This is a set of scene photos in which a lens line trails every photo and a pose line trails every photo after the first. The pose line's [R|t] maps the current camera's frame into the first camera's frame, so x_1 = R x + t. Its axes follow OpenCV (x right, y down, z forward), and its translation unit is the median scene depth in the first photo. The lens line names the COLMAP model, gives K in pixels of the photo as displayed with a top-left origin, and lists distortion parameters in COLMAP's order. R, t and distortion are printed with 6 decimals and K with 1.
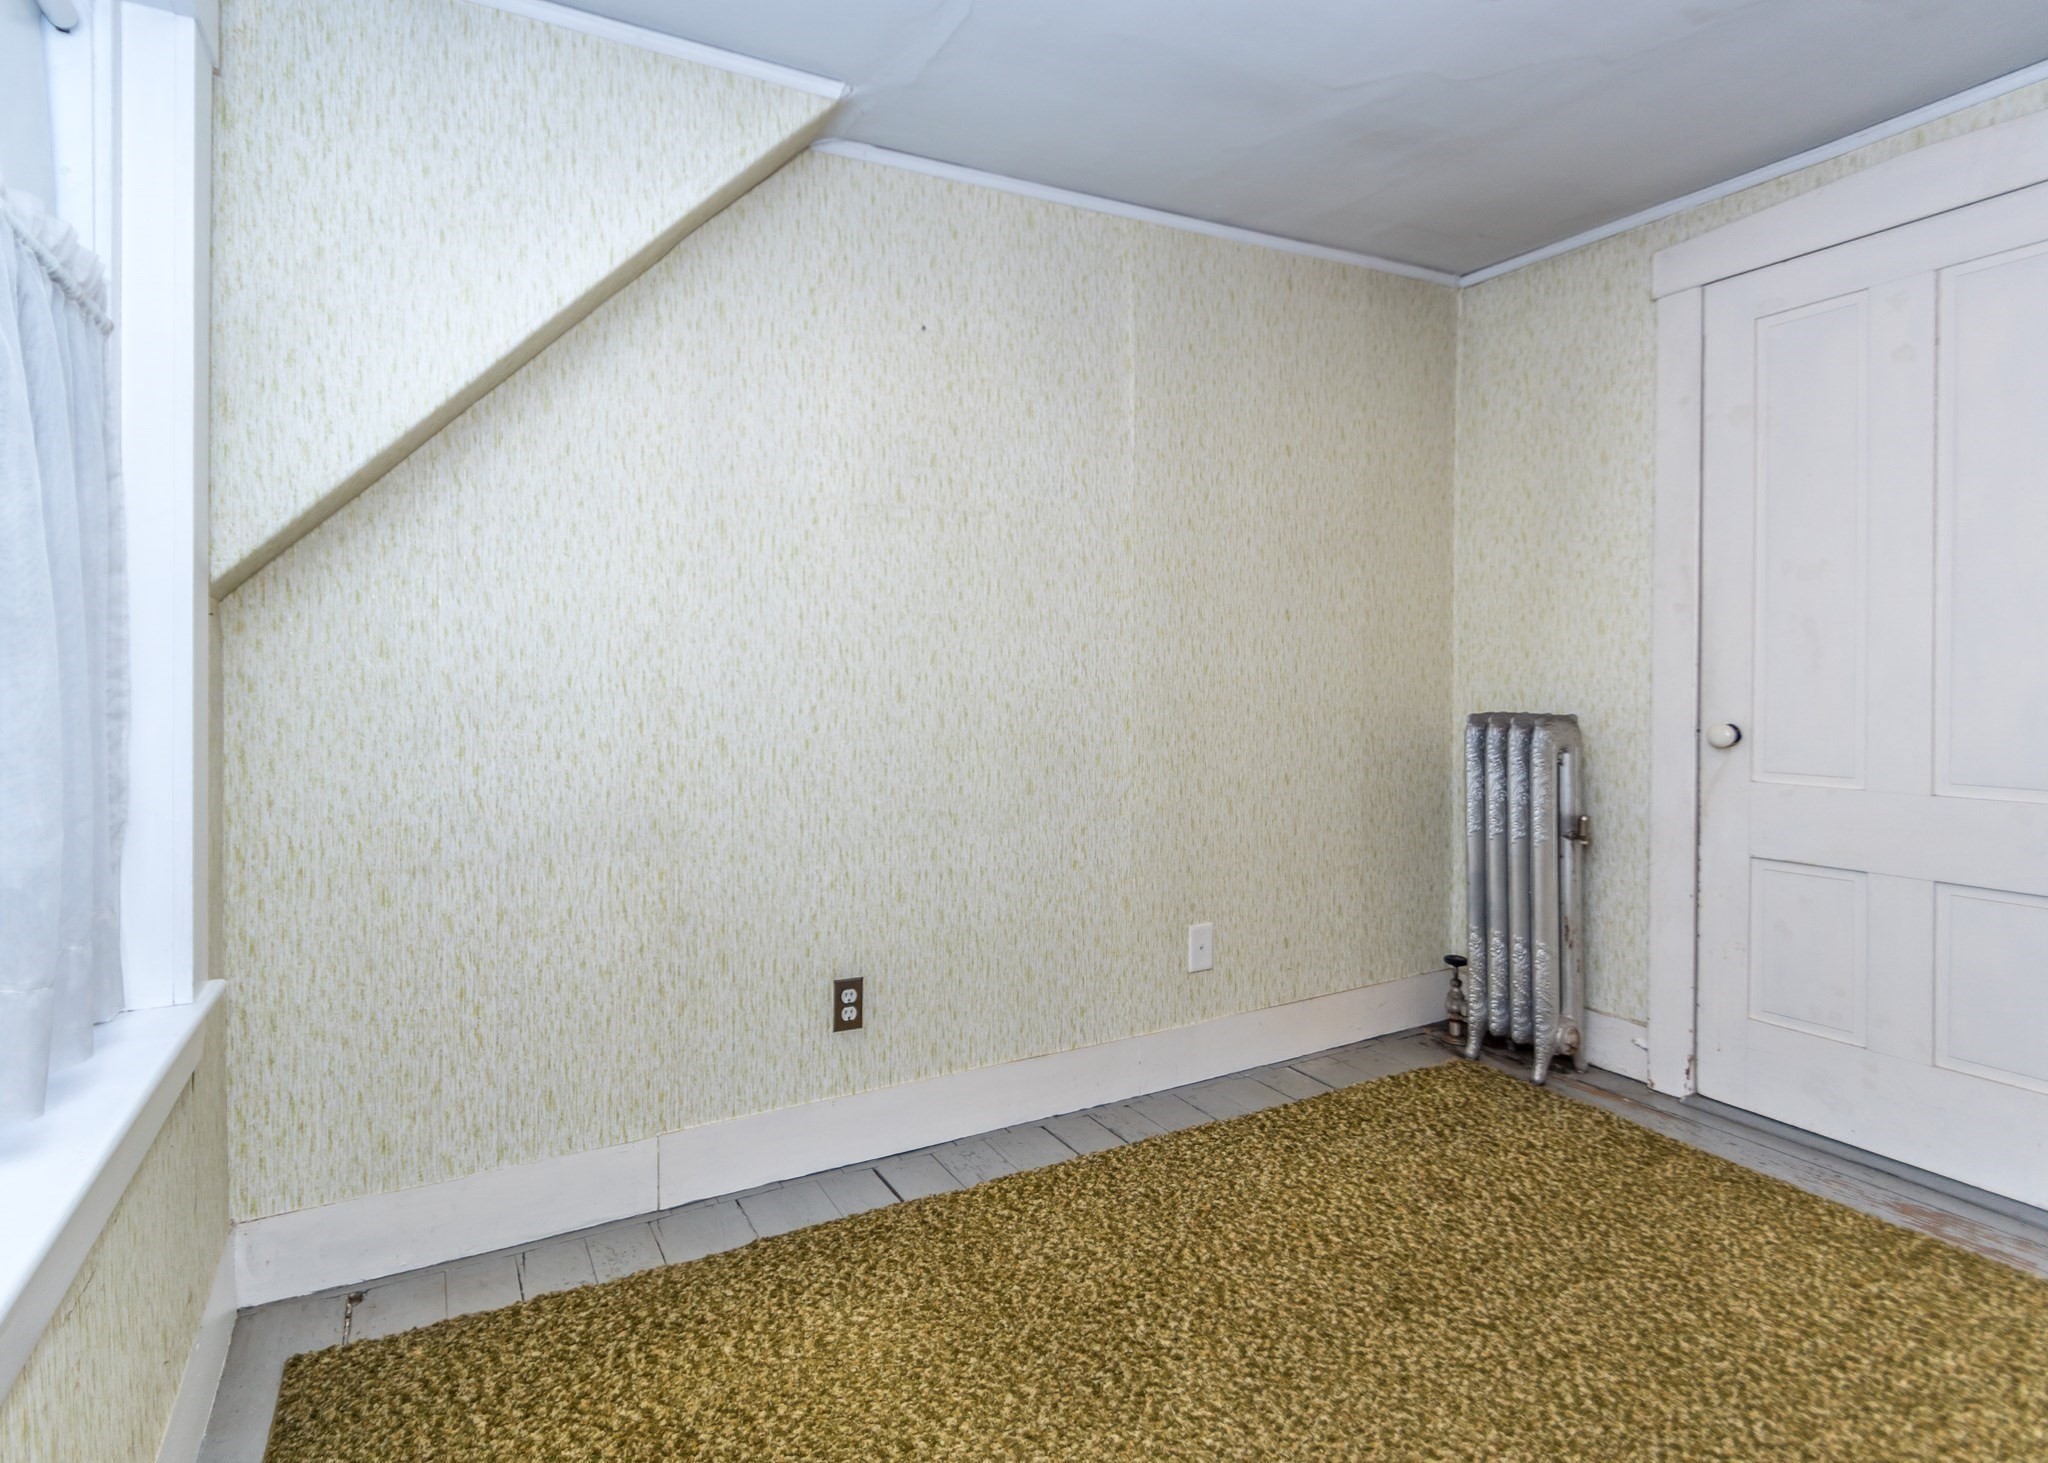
lens RADIAL K [[999.7, 0, 900.0], [0, 999.7, 690.4], [0, 0, 1]] dist [-0.000306, 0.000724]
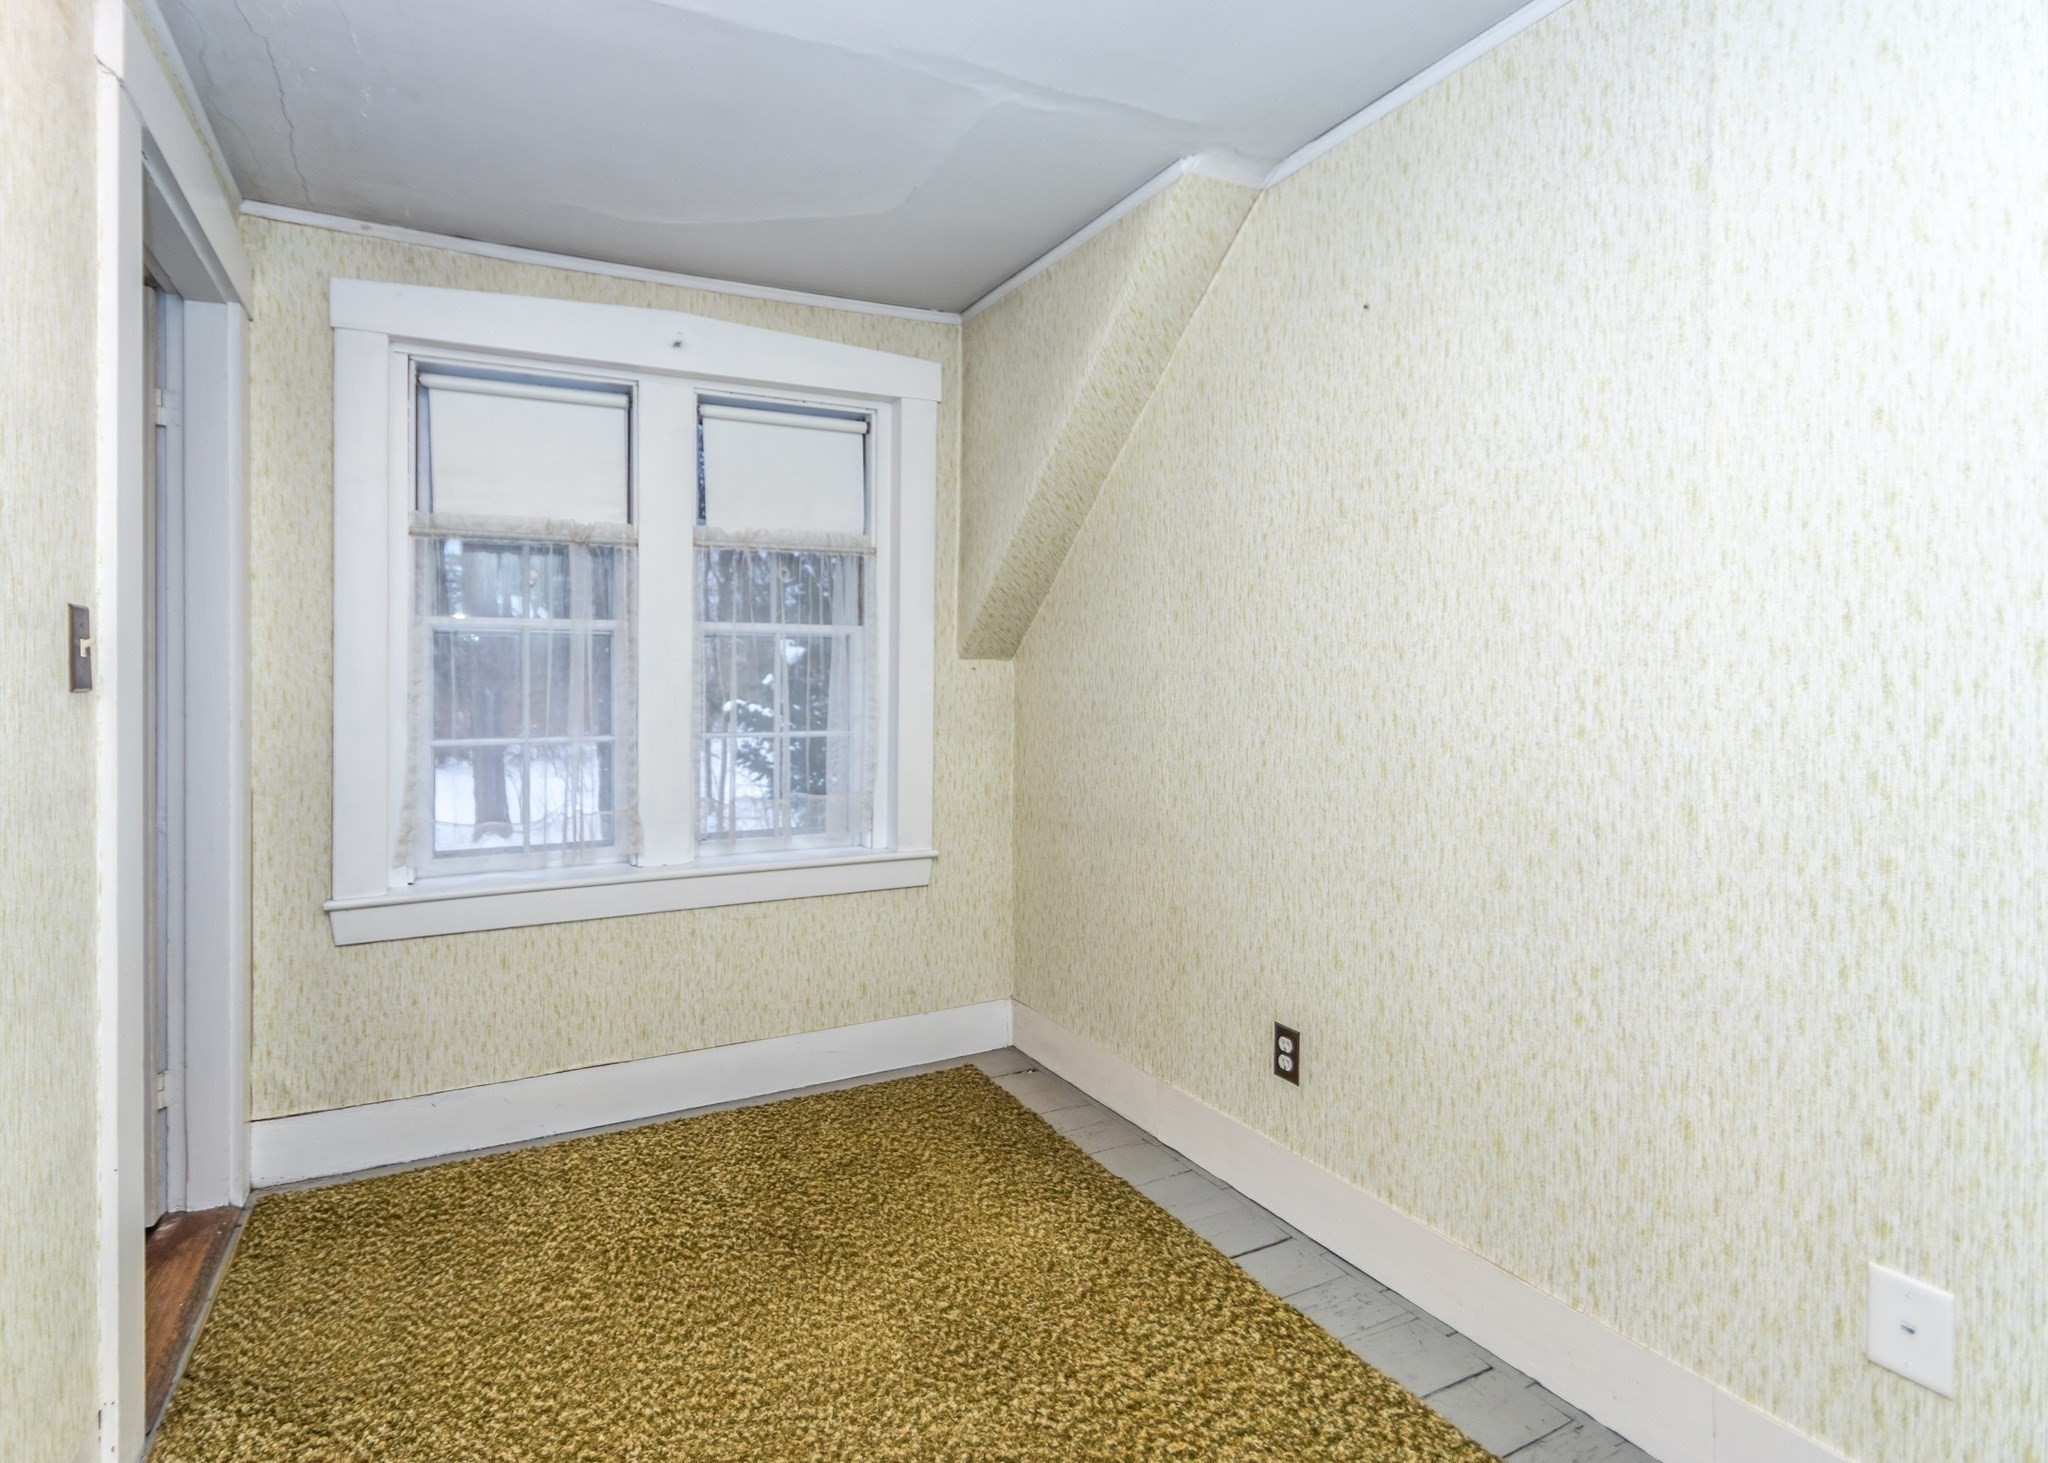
lens RADIAL K [[1059.5, 0, 1025.8], [0, 1059.5, 688.3], [0, 0, 1]] dist [-0.002008, -0.001198]
pose [[0.037223, 0.014807, -0.999197, 0.939944], [-0.016889, 0.999757, 0.014186, -0.046493], [0.999164, 0.016347, 0.037464, 0.696924]]
